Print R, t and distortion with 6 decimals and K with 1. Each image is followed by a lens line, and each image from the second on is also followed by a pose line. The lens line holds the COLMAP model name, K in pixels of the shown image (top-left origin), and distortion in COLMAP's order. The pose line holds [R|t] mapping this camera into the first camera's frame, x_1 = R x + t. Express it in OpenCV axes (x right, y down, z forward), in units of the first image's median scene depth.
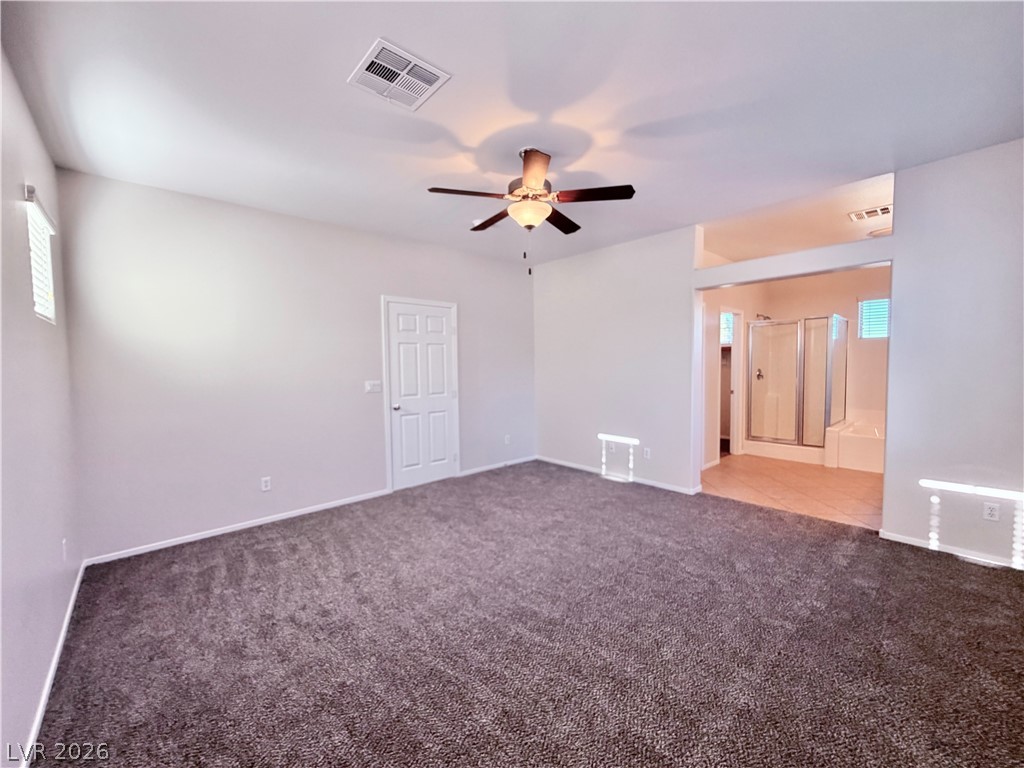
lens RADIAL K [[405.4, 0, 509.5], [0, 405.4, 380.8], [0, 0, 1]] dist [-0.001204, -0.000011]
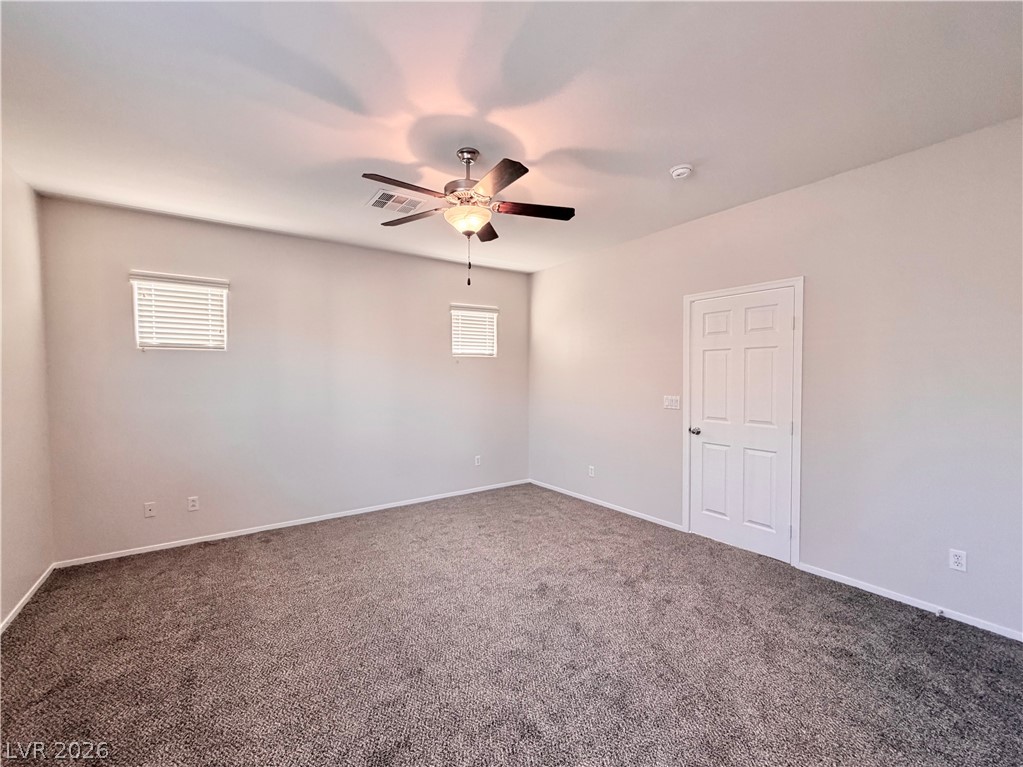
lens RADIAL K [[405.1, 0, 501.1], [0, 405.1, 380.1], [0, 0, 1]] dist [-0.001204, -0.000011]
pose [[-0.084112, 0.014909, -0.996345, 0.563950], [-0.049378, 0.998597, 0.019111, -0.031218], [0.995232, 0.050805, -0.083258, 0.690711]]
